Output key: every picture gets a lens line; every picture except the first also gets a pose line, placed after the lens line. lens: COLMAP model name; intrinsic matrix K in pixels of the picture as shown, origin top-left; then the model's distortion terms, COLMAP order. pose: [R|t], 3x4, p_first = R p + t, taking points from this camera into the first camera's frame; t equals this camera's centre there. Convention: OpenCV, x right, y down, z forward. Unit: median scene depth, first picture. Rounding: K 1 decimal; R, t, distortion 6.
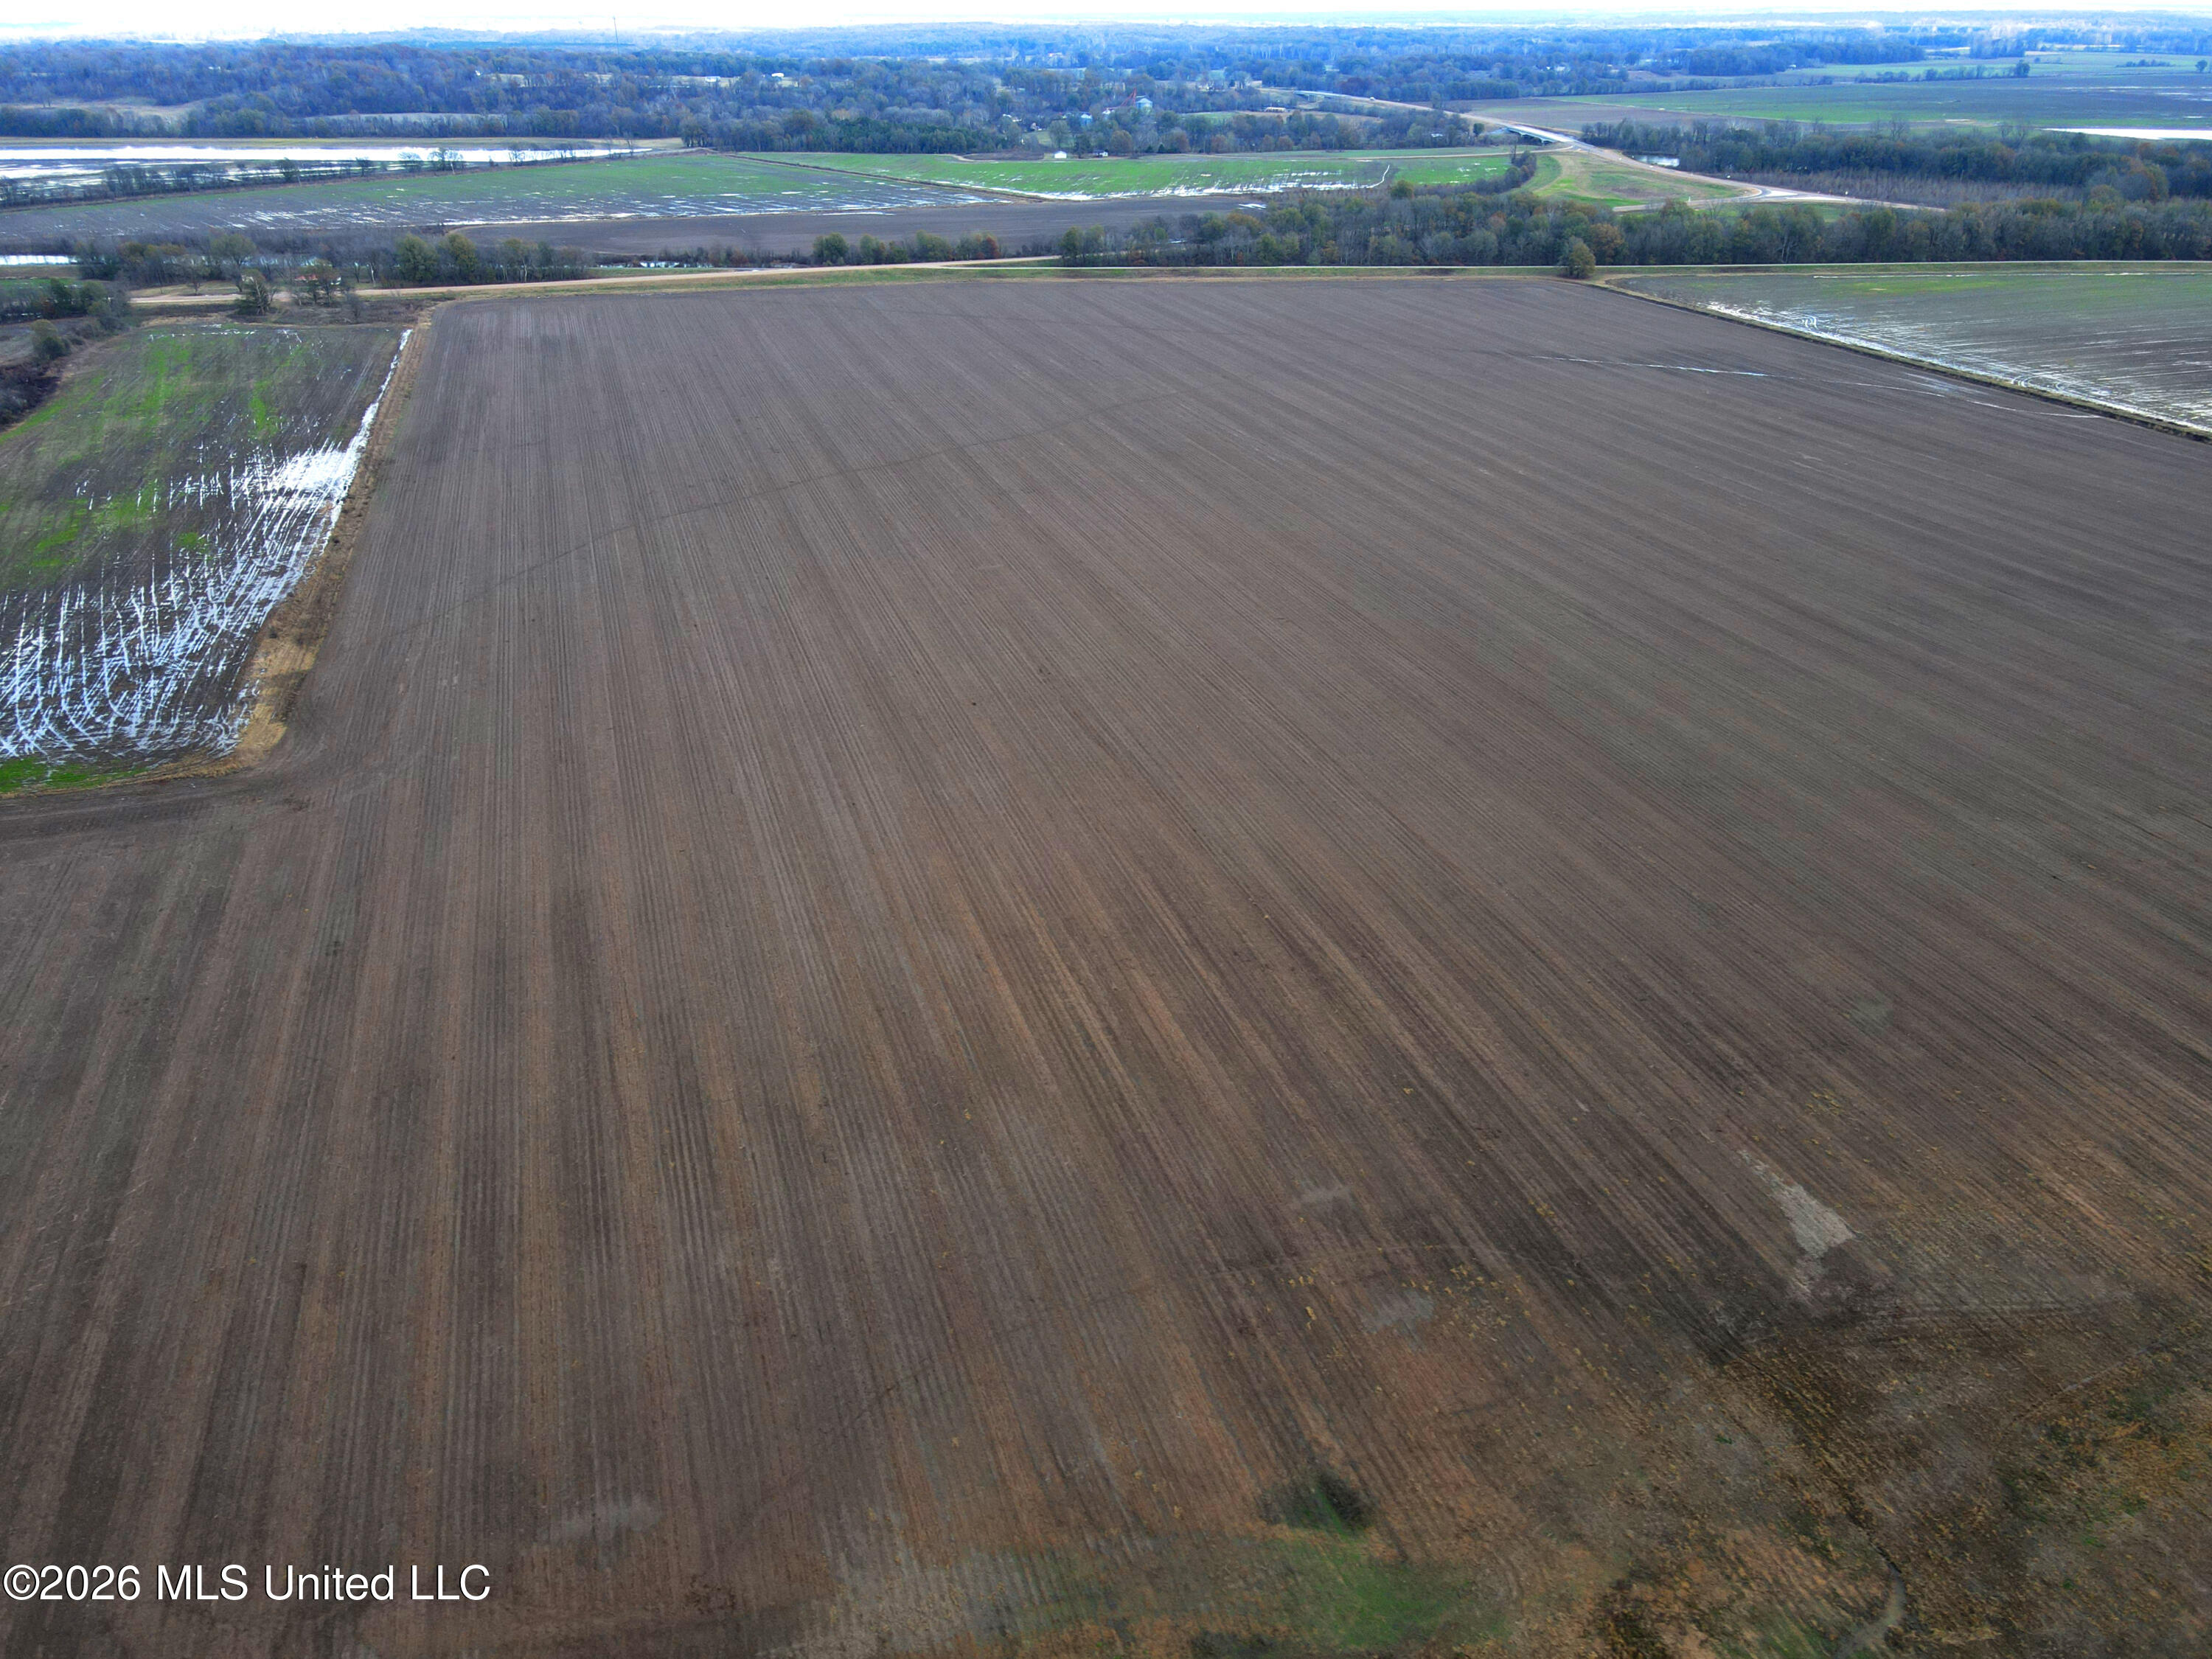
lens RADIAL K [[1618.2, 0, 1106.0], [0, 1618.2, 829.5], [0, 0, 1]] dist [0.017264, 0.007136]
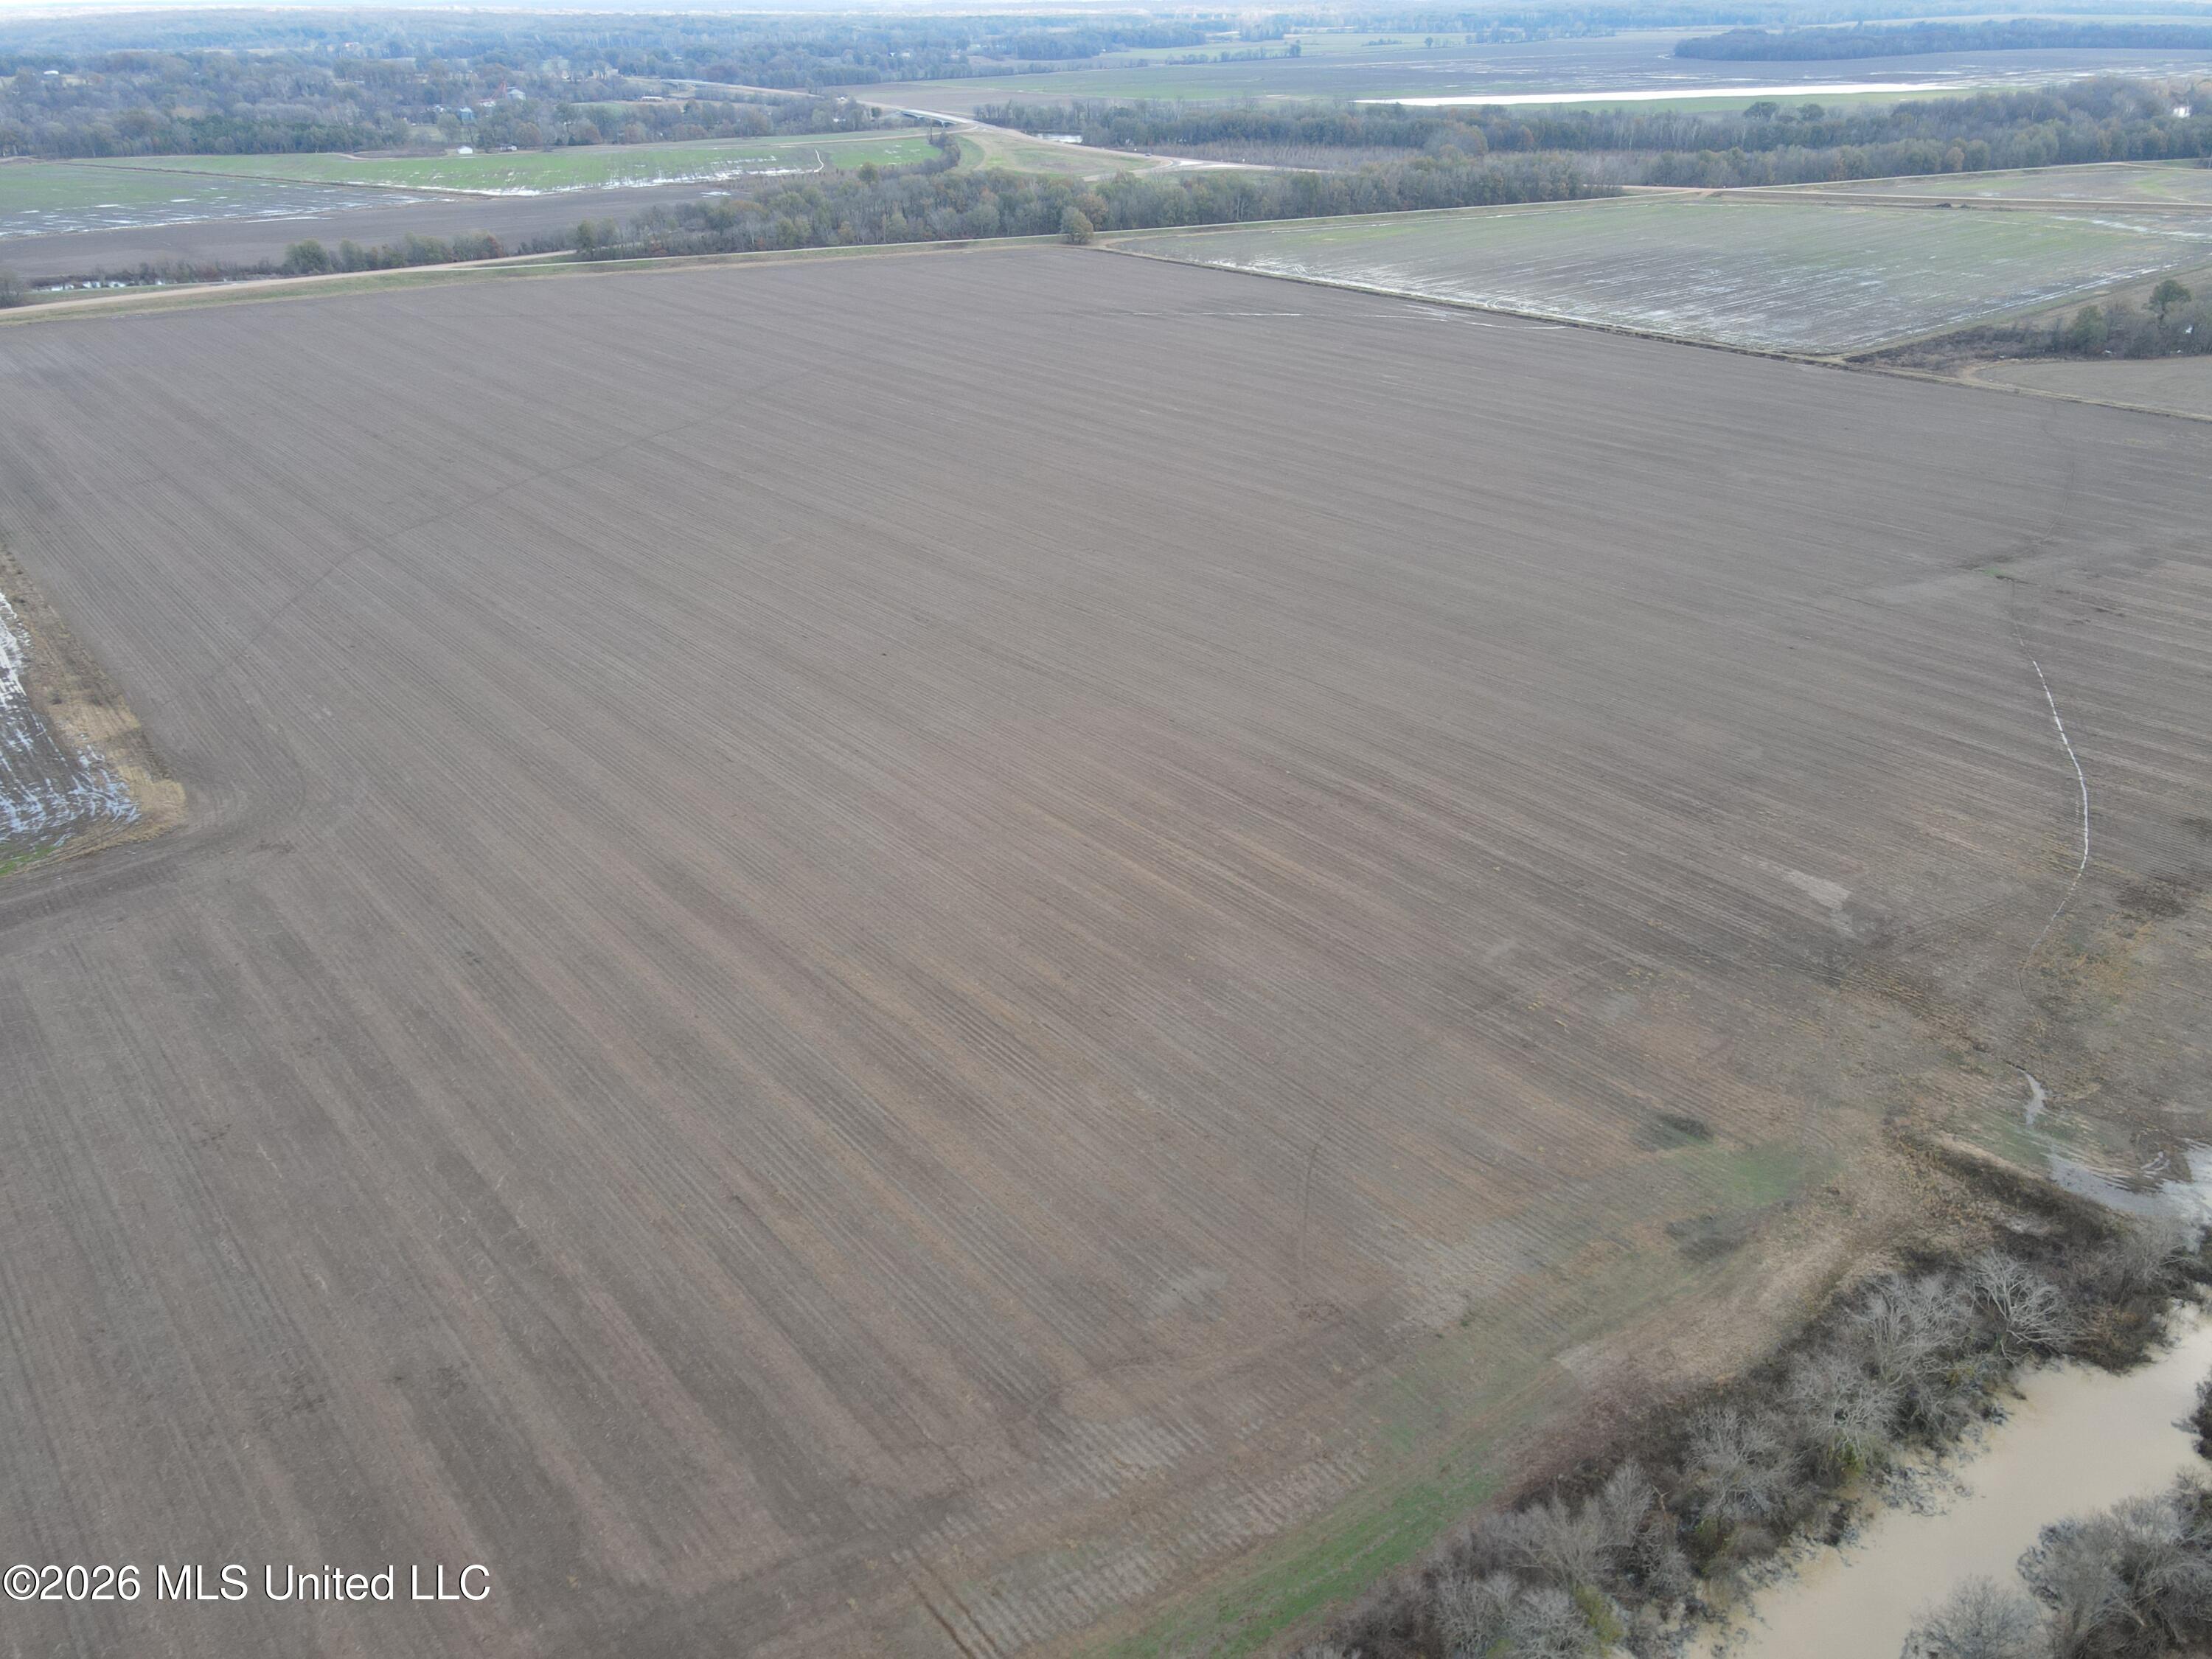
lens RADIAL K [[1618.2, 0, 1106.0], [0, 1618.2, 829.5], [0, 0, 1]] dist [0.017264, 0.007136]
pose [[0.923600, -0.179656, 0.338654, -0.248022], [0.177704, 0.983387, 0.037039, 0.016220], [-0.339682, 0.025971, 0.940182, -0.030208]]
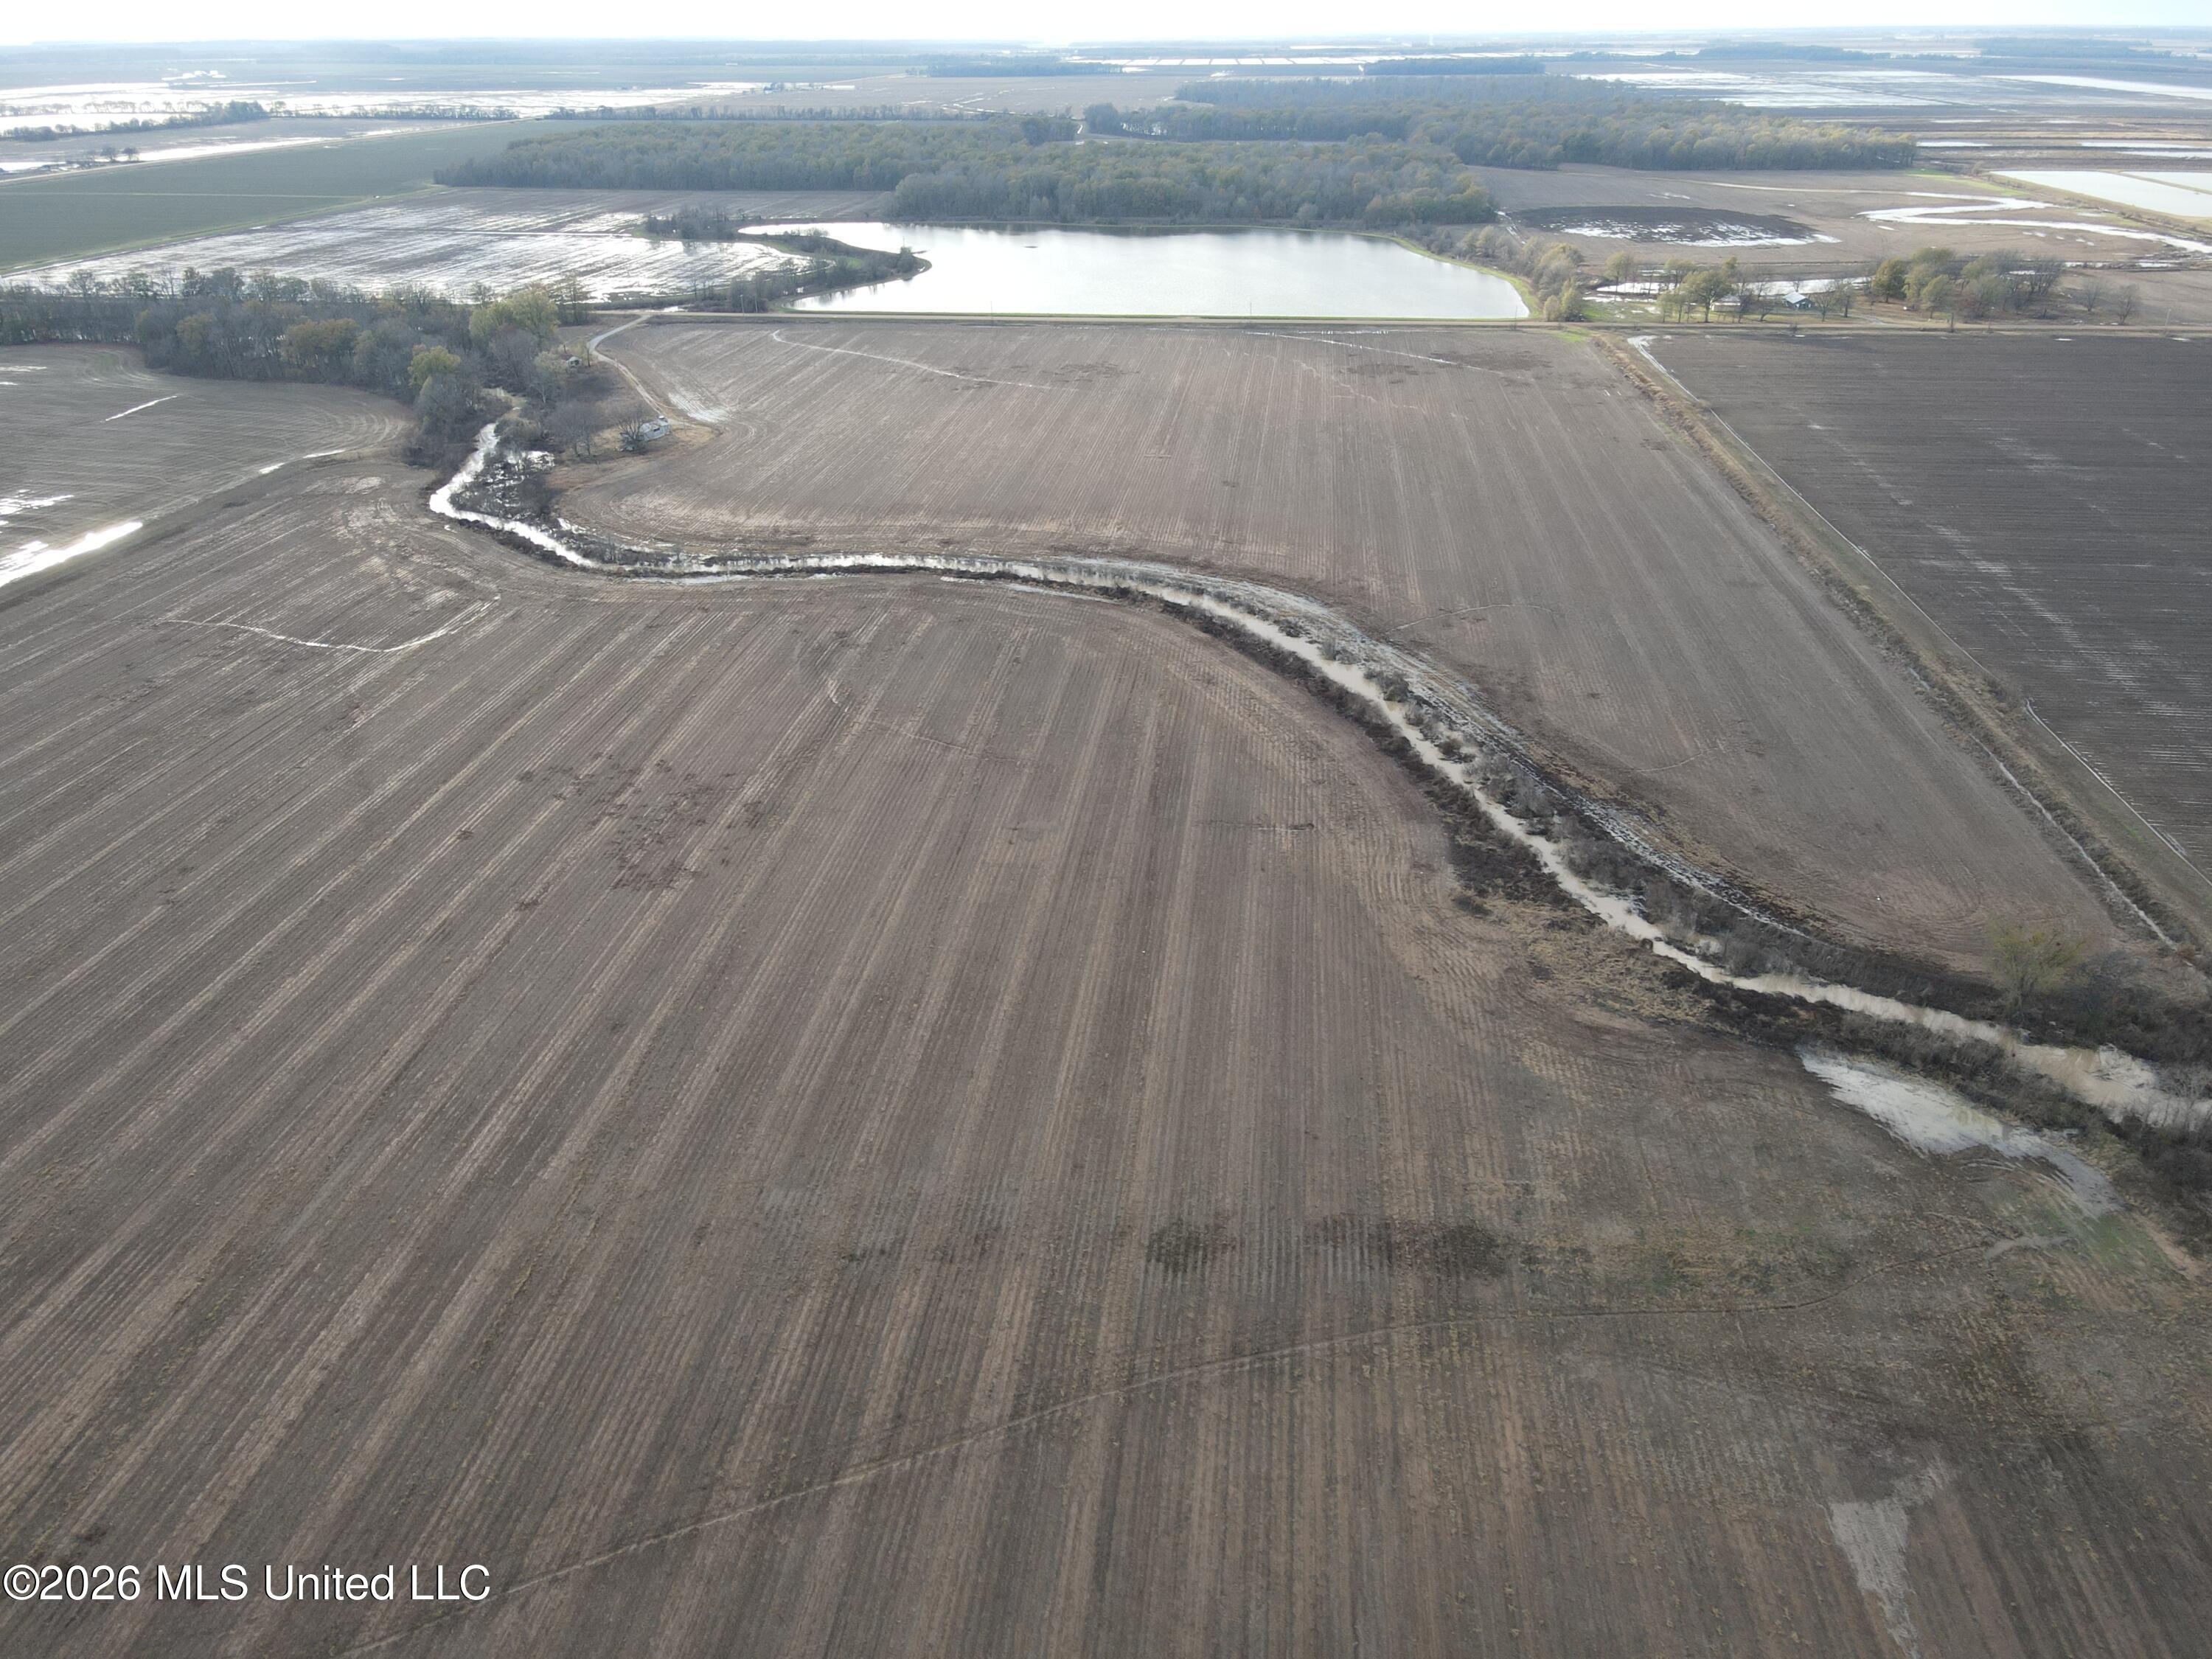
lens RADIAL K [[1566.8, 0, 1107.1], [0, 1566.8, 909.2], [0, 0, 1]] dist [0.011017, 0.011360]
pose [[-0.909369, -0.196514, 0.366647, 0.244135], [0.196188, 0.574608, 0.794567, -0.274213], [-0.366822, 0.794486, -0.483977, 0.559025]]
